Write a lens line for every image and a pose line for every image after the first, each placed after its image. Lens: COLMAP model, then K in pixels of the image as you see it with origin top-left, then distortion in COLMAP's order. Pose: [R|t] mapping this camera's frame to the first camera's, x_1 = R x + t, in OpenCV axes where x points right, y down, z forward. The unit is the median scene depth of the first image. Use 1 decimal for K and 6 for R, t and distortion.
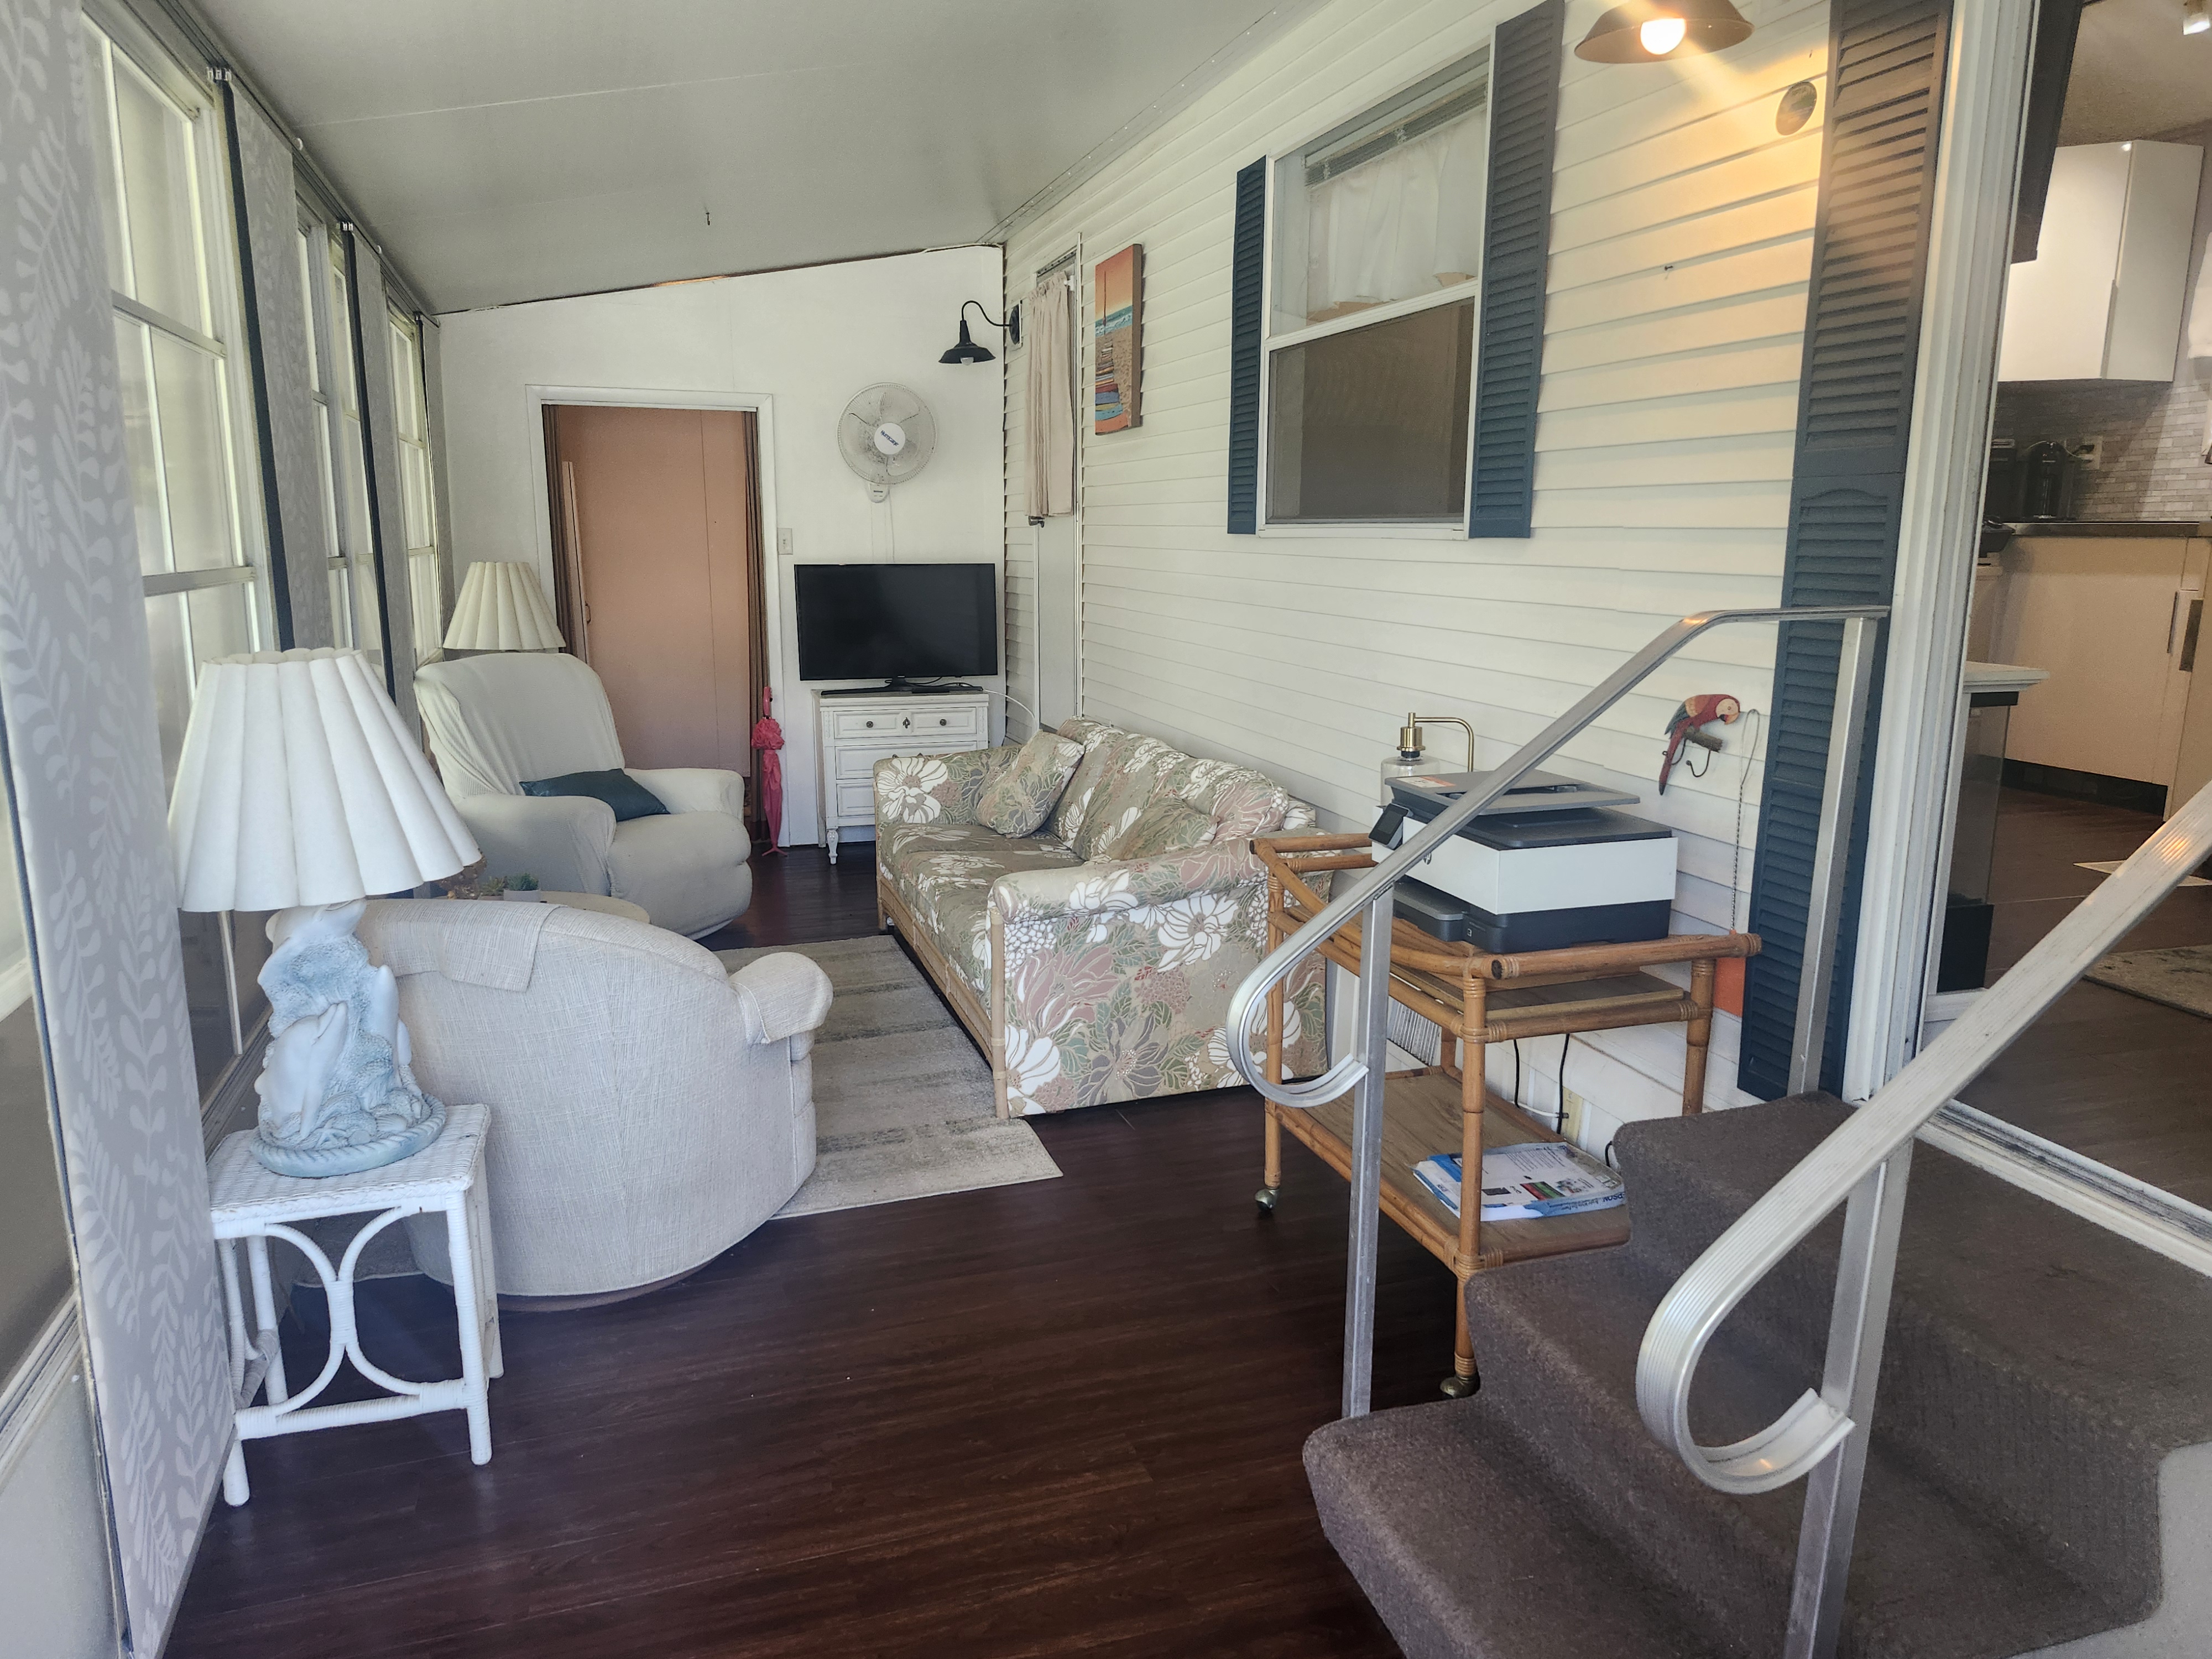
lens RADIAL K [[1522.2, 0, 1113.1], [0, 1522.2, 853.3], [0, 0, 1]] dist [0.083349, -0.107538]
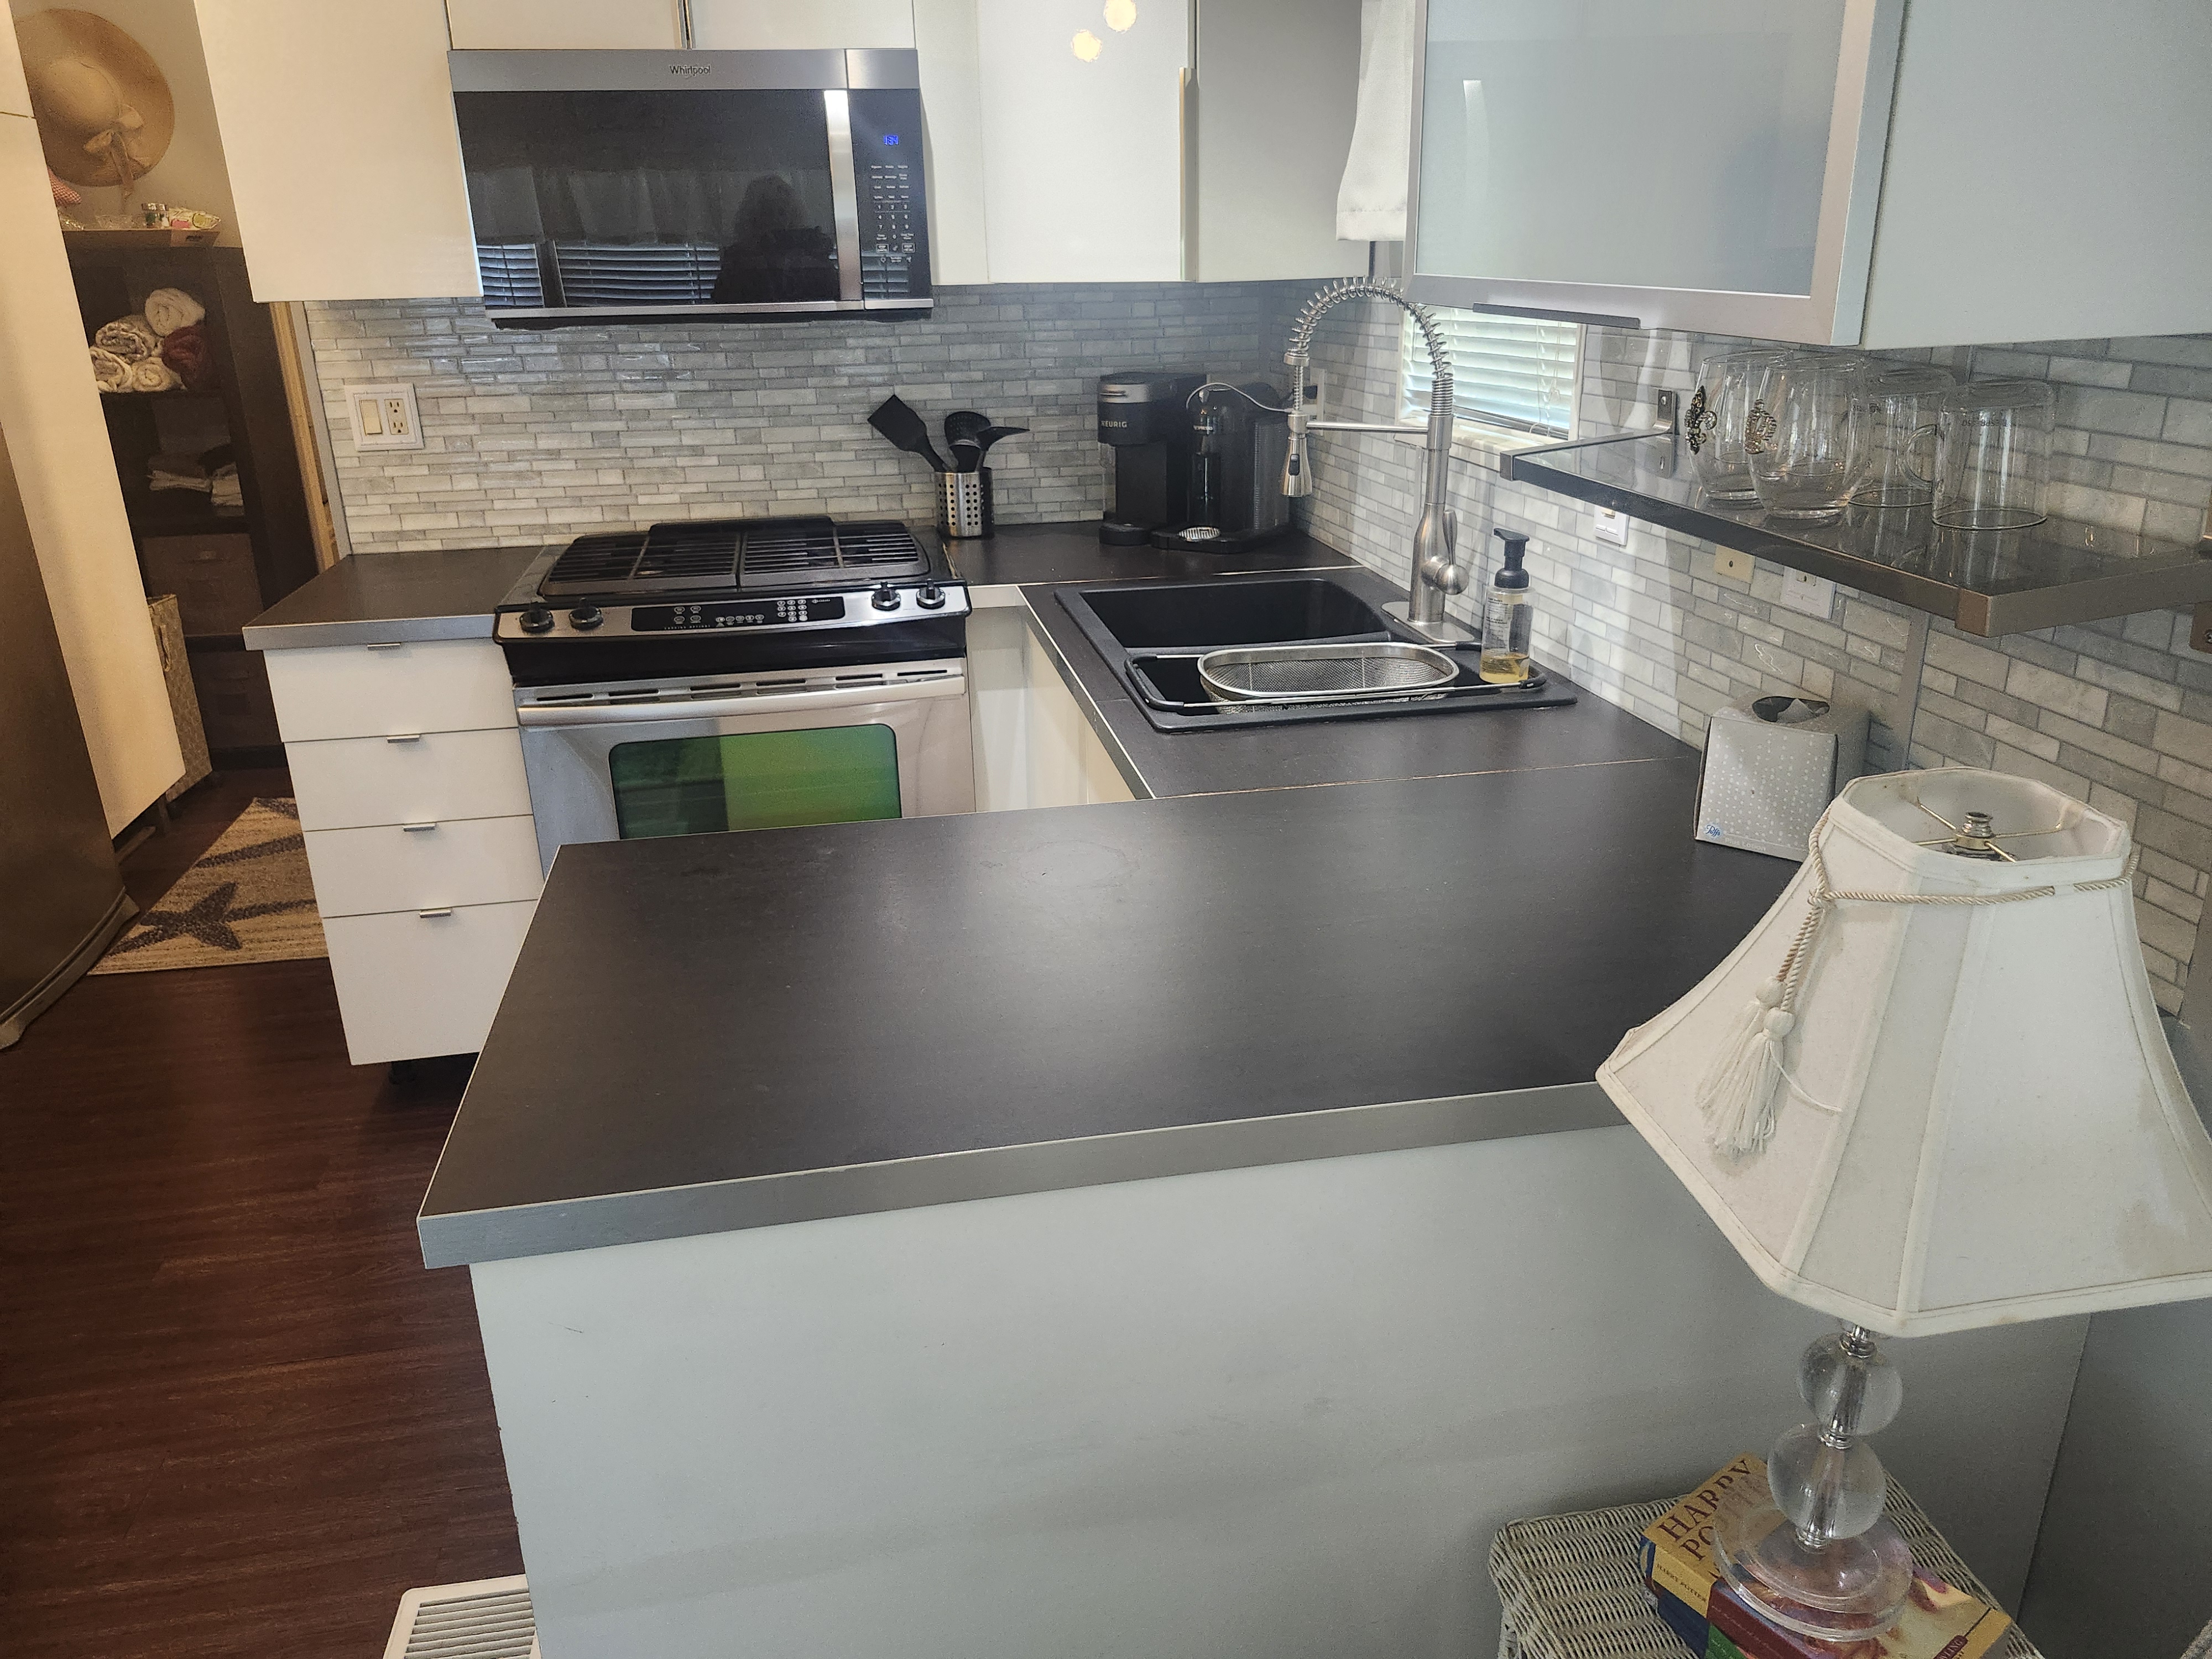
lens RADIAL K [[1539.2, 0, 1094.0], [0, 1539.2, 805.3], [0, 0, 1]] dist [0.102447, -0.143376]
pose [[0.990925, 0.022341, -0.132546, 1.373621], [-0.003660, 0.990210, 0.139537, -0.427007], [0.134365, -0.137785, 0.981306, 0.984046]]
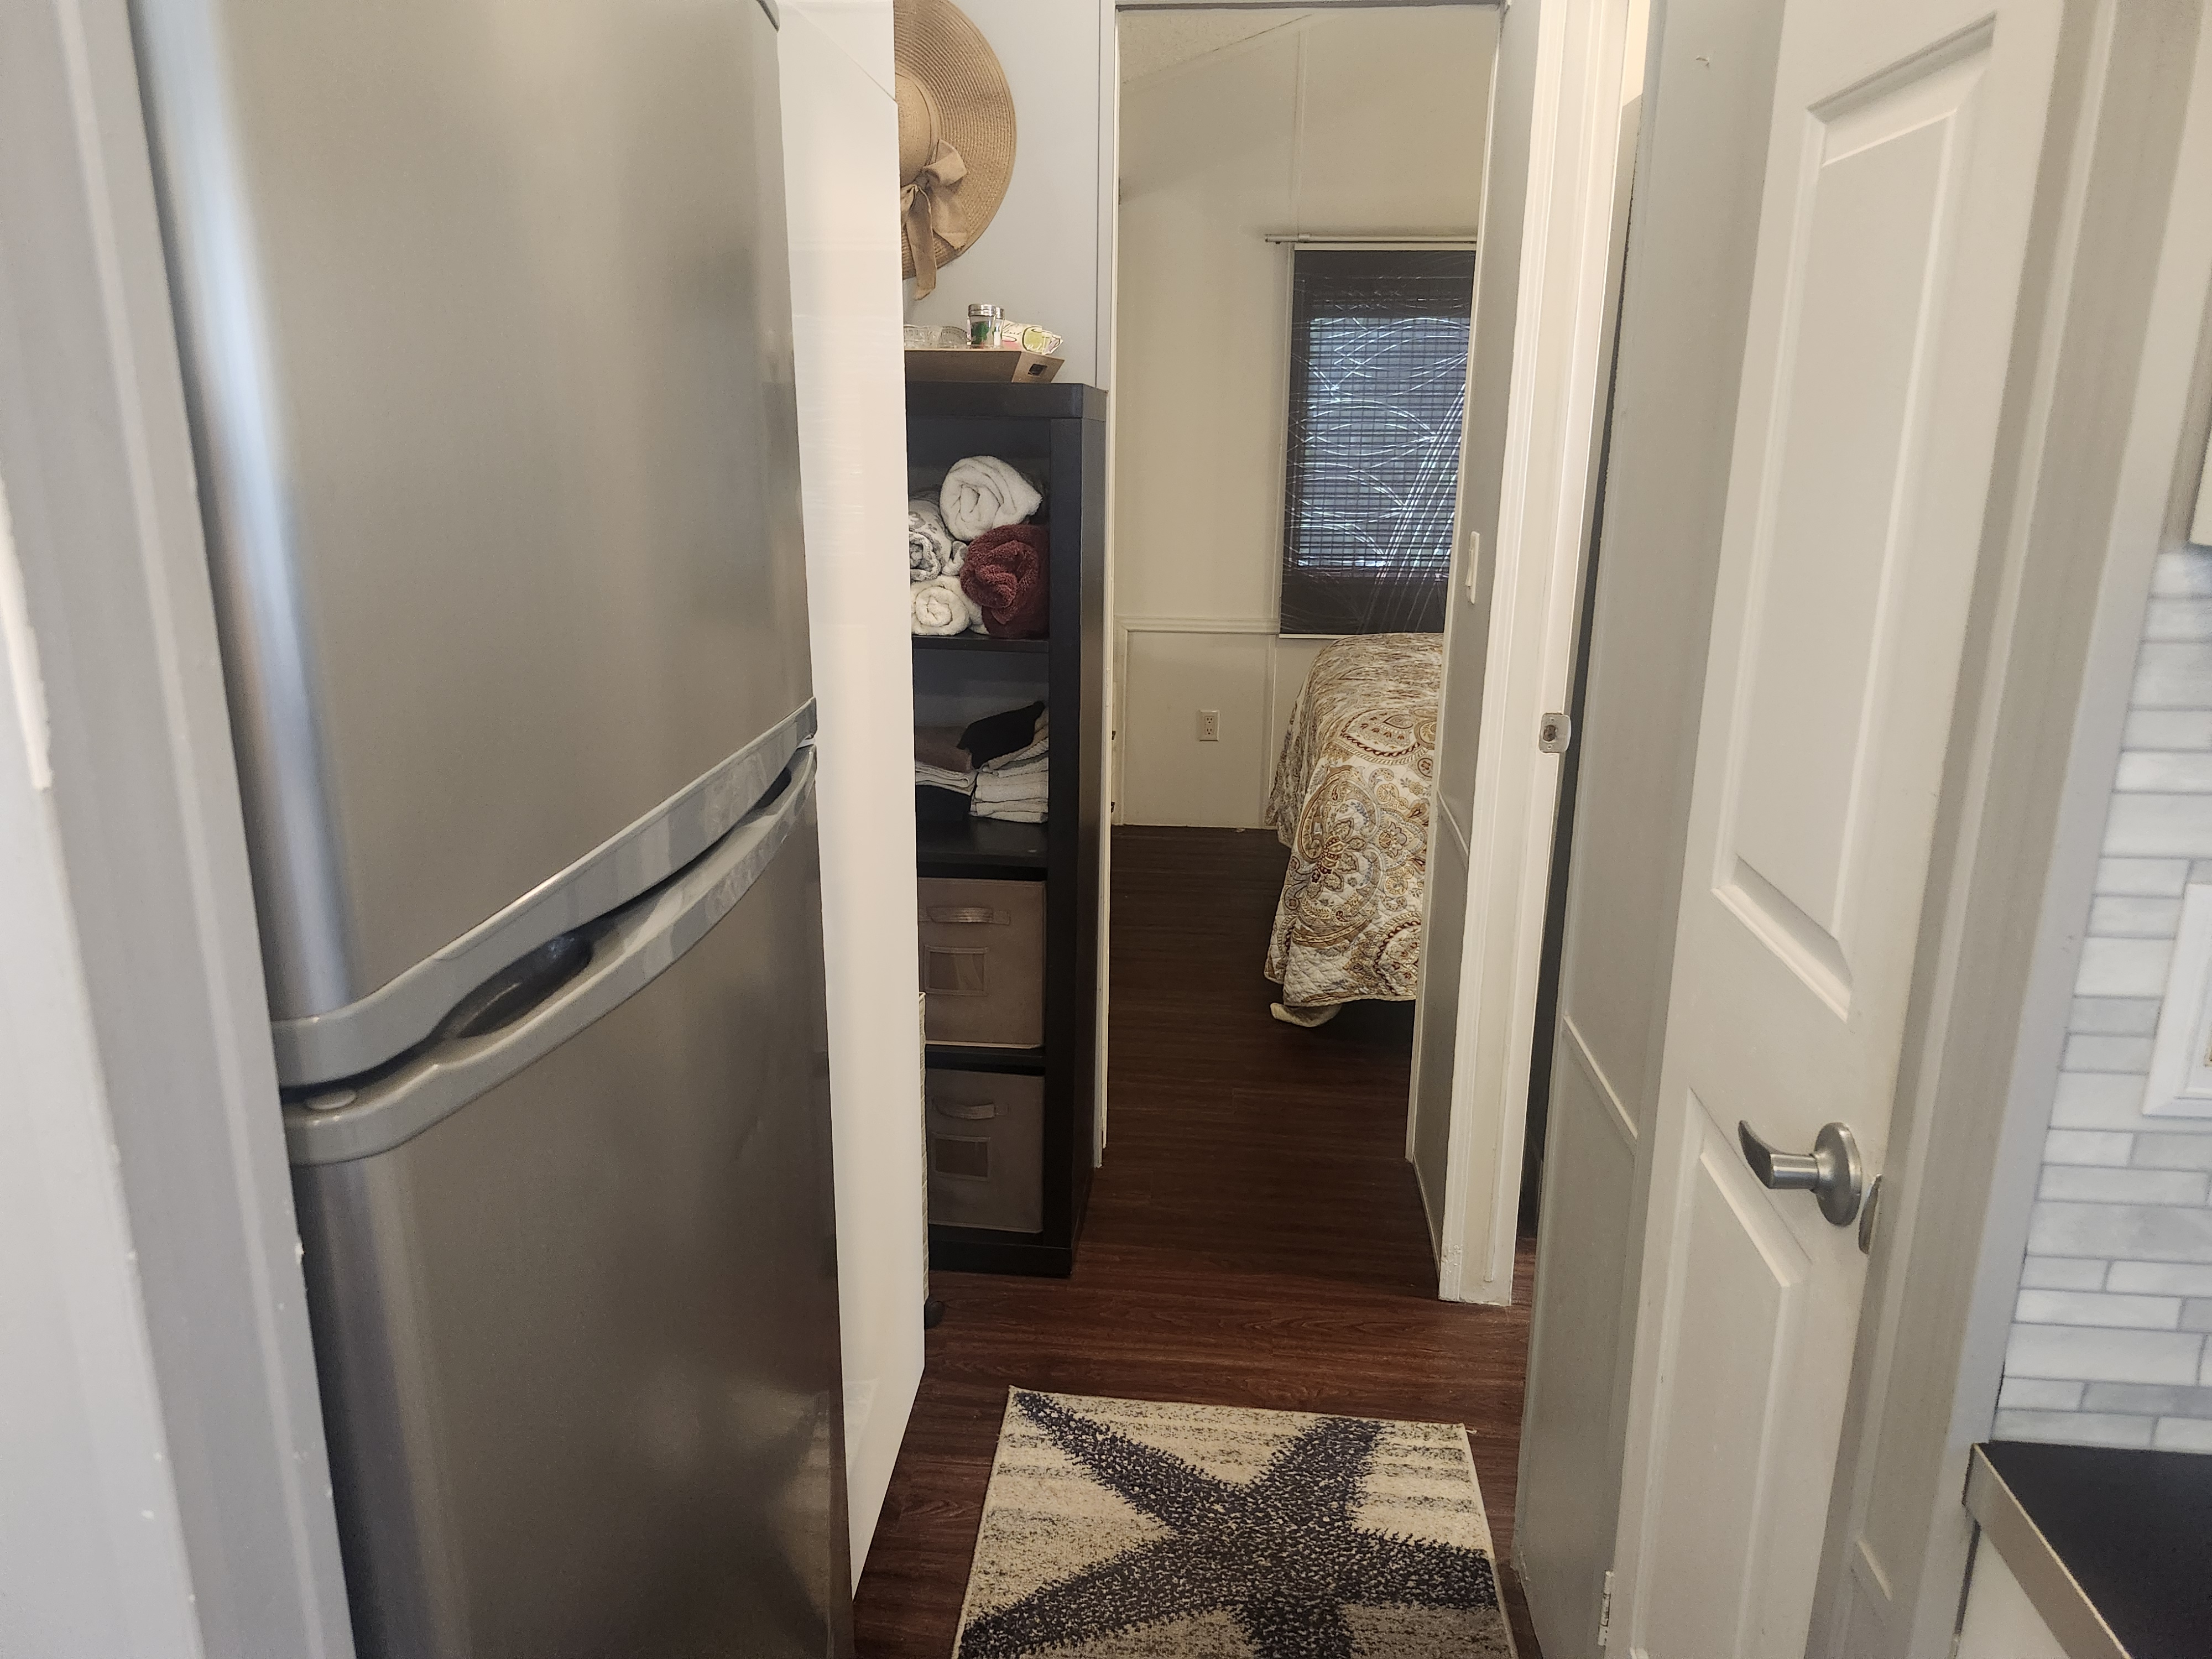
lens RADIAL K [[1550.8, 0, 1099.8], [0, 1550.8, 824.8], [0, 0, 1]] dist [0.167368, -0.078280]
pose [[0.922581, 0.104406, -0.371407, 0.600768], [-0.087526, 0.994227, 0.062069, -0.580201], [0.375743, -0.024756, 0.926393, 1.713072]]
